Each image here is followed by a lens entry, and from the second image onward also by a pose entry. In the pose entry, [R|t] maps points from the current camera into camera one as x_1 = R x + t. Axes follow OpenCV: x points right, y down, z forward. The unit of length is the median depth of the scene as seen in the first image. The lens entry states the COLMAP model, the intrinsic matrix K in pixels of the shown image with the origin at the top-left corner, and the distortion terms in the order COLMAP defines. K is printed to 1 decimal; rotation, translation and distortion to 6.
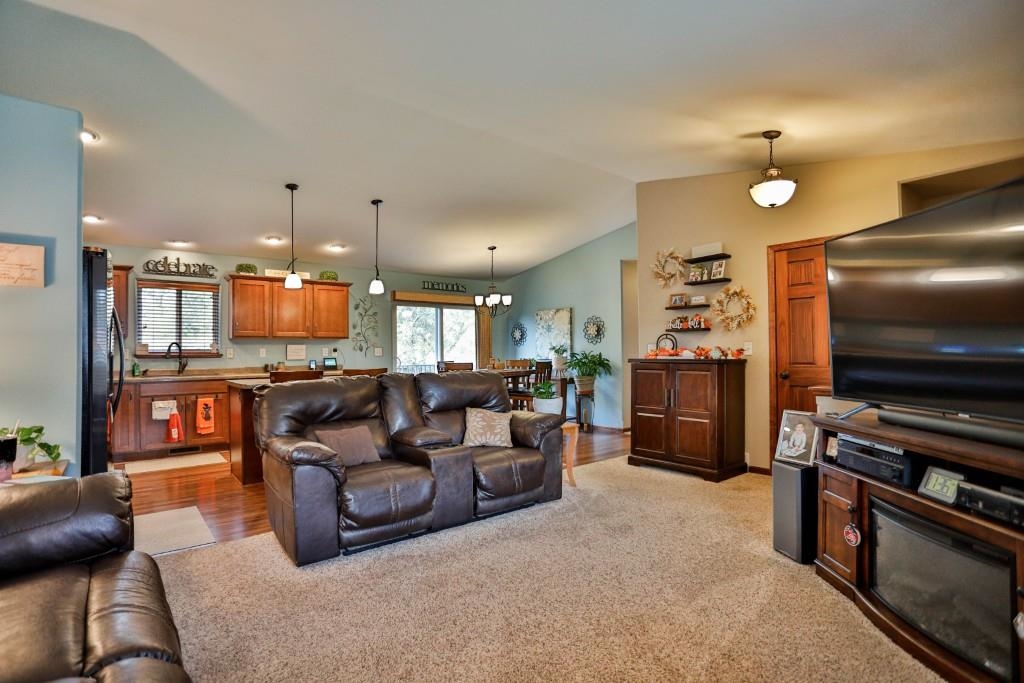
lens RADIAL K [[502.3, 0, 512.1], [0, 502.3, 344.1], [0, 0, 1]] dist [-0.037343, 0.008717]
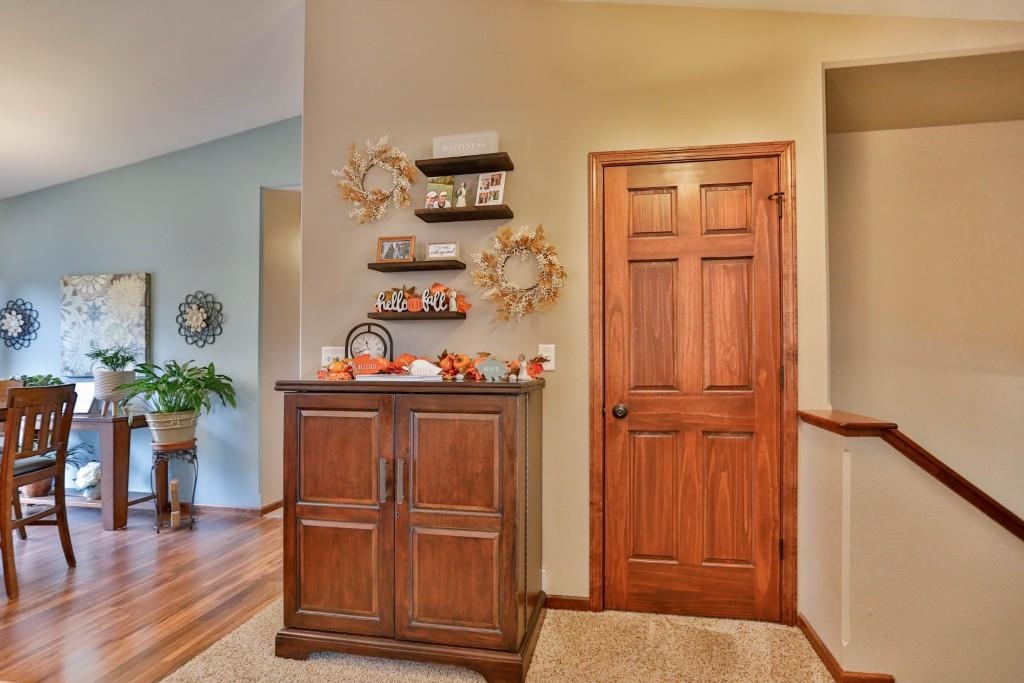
lens RADIAL K [[502.3, 0, 545.5], [0, 502.3, 356.0], [0, 0, 1]] dist [-0.037343, 0.008717]
pose [[0.740011, 0.010357, 0.672515, 0.129728], [-0.014186, 0.999899, 0.000212, 0.007086], [-0.672445, -0.009697, 0.740084, 0.585438]]
